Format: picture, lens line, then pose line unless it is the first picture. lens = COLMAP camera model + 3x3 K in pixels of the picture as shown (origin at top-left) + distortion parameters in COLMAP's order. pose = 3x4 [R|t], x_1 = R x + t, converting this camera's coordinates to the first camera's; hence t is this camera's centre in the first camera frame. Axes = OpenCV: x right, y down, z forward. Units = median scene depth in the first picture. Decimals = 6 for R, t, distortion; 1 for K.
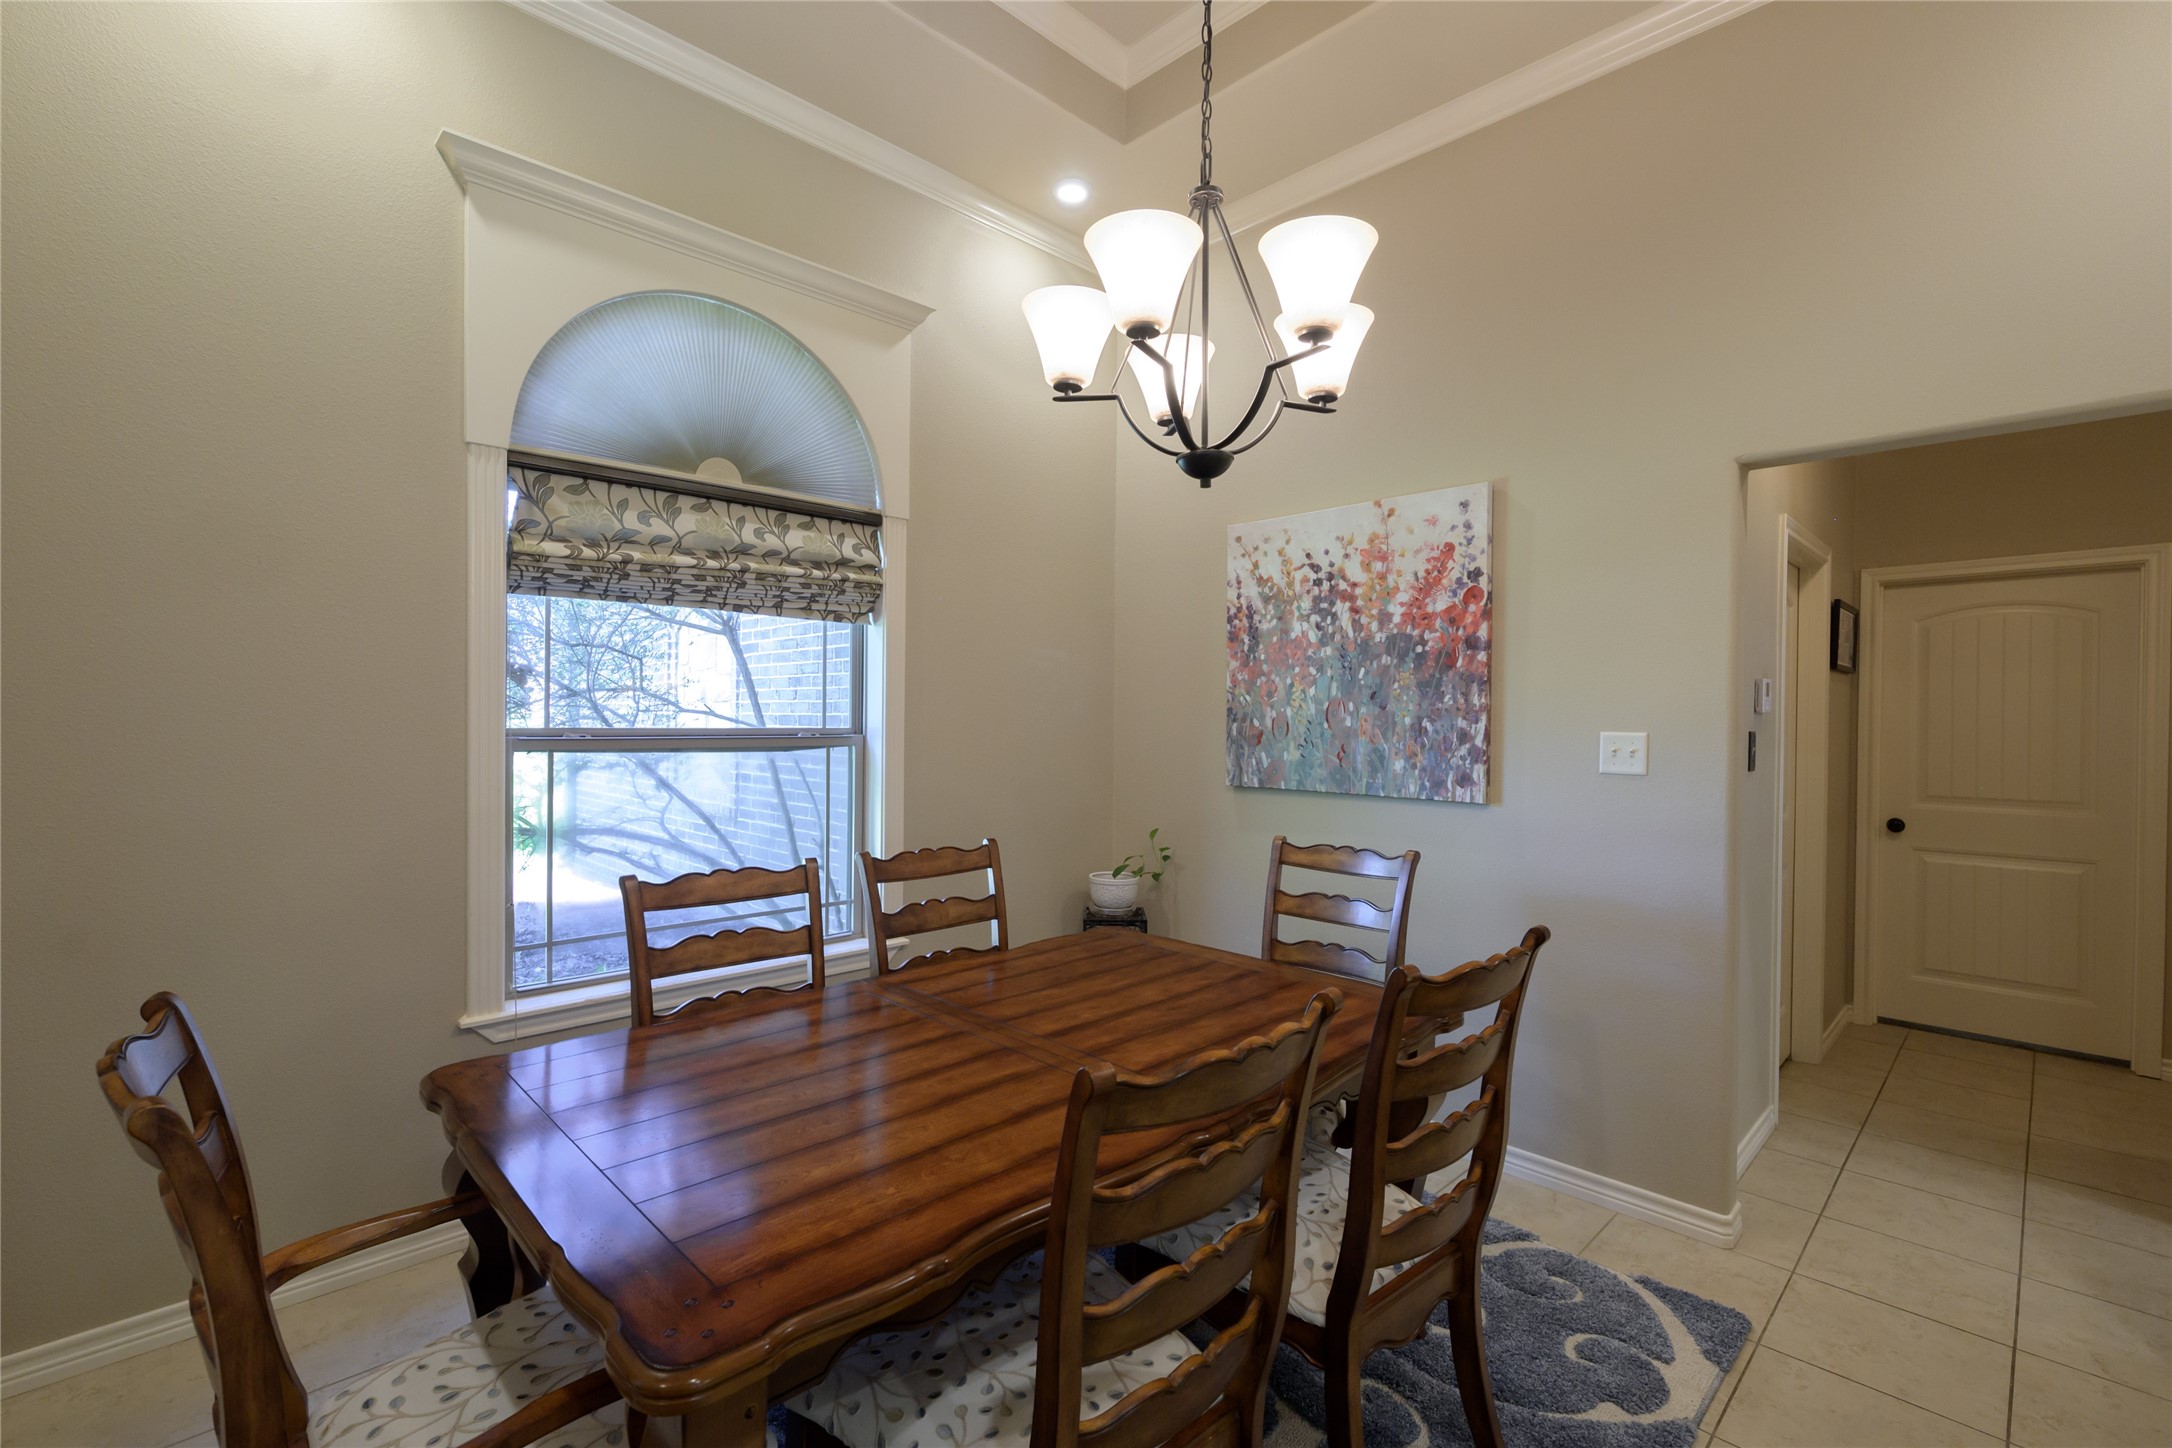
lens RADIAL K [[954.9, 0, 1080.0], [0, 954.9, 727.0], [0, 0, 1]] dist [0.000703, 0.000008]
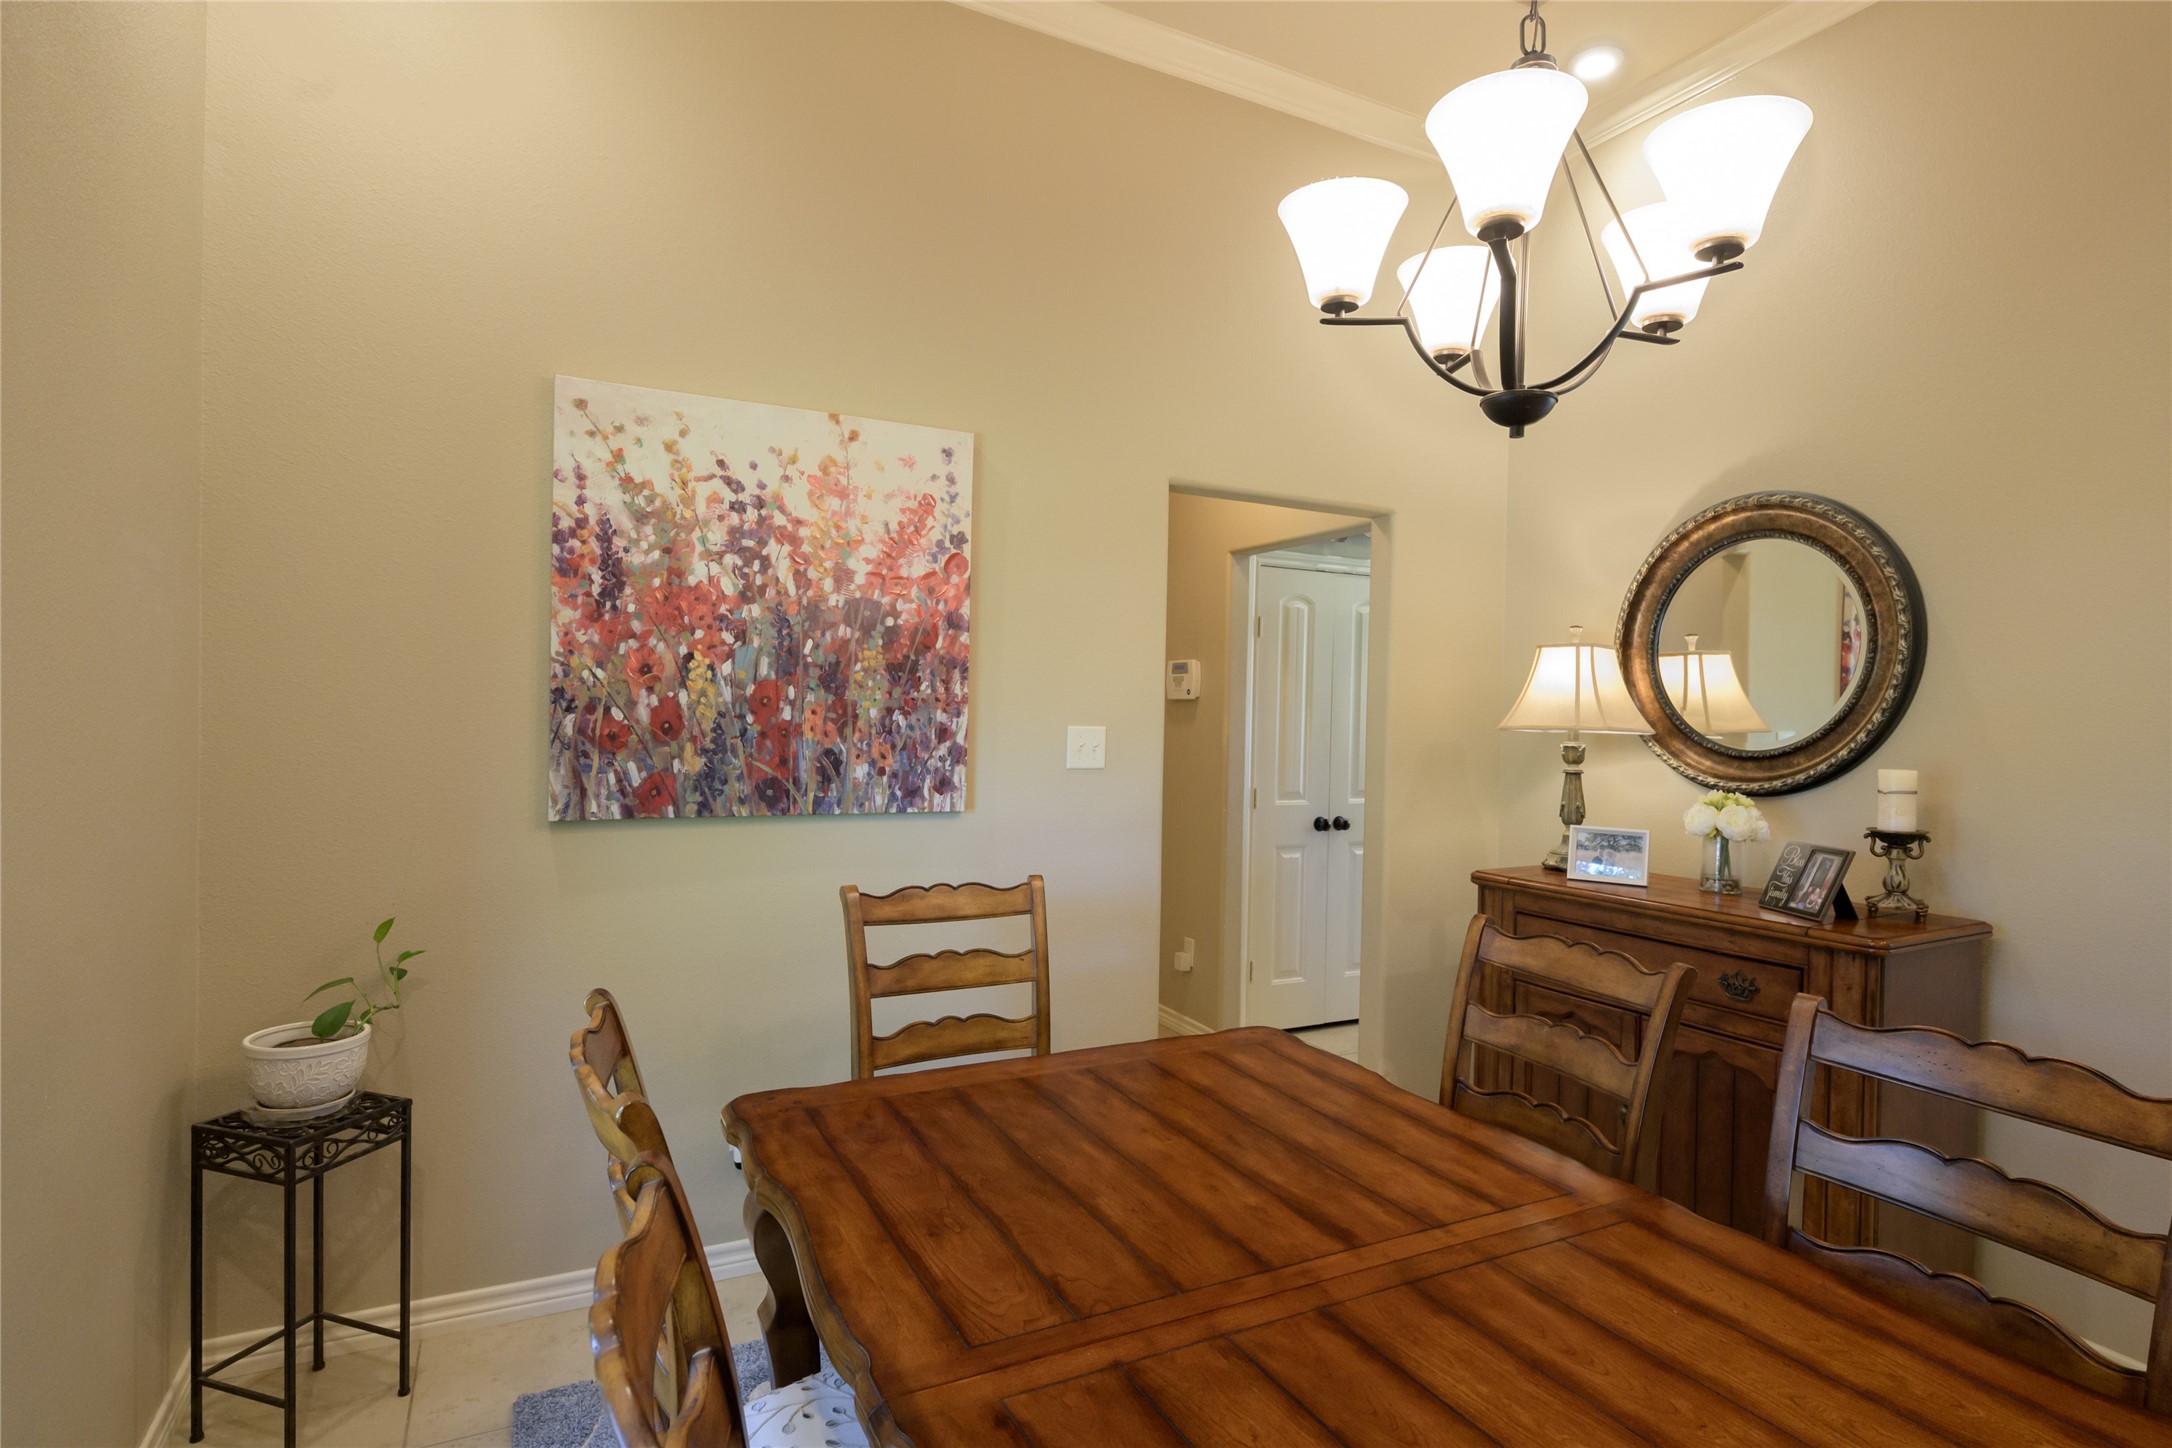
lens RADIAL K [[1096.5, 0, 1077.3], [0, 1096.5, 725.2], [0, 0, 1]] dist [-0.006344, -0.000747]
pose [[0.296119, -0.011491, 0.955082, -0.445328], [-0.005227, 0.999893, 0.013651, -0.009660], [-0.955137, -0.009035, 0.296027, 0.571135]]
